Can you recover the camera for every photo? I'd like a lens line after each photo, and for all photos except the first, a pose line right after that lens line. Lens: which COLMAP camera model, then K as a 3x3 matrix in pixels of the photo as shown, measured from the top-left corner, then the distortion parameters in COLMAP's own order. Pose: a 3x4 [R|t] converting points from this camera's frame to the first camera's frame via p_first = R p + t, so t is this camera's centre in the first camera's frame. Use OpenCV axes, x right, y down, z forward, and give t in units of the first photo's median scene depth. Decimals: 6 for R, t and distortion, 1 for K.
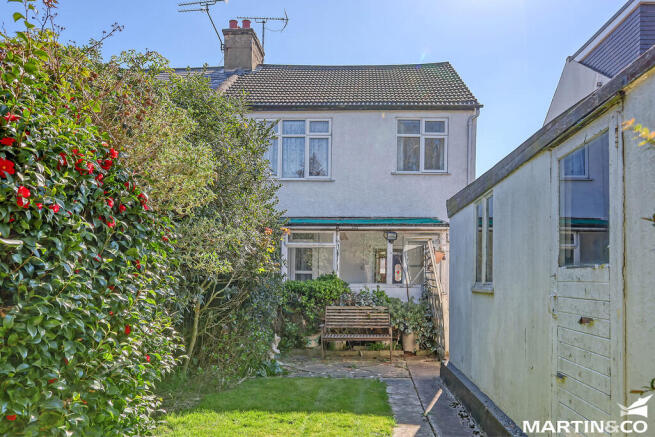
lens RADIAL K [[506.0, 0, 250.5], [0, 506.0, 260.5], [0, 0, 1]] dist [0.001185, 0.000311]
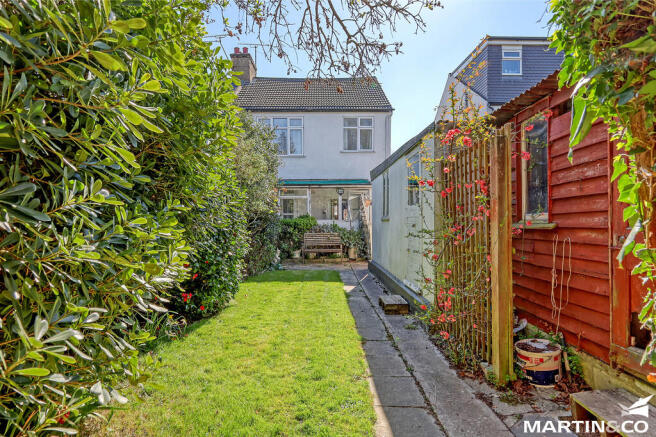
lens RADIAL K [[379.5, 0, 328.0], [0, 379.5, 218.5], [0, 0, 1]] dist [-0.000487, -0.000063]
pose [[0.972069, -0.023754, 0.233491, -0.054123], [0.017674, 0.999449, 0.028097, 0.005371], [-0.234030, -0.023186, 0.971953, -0.198037]]
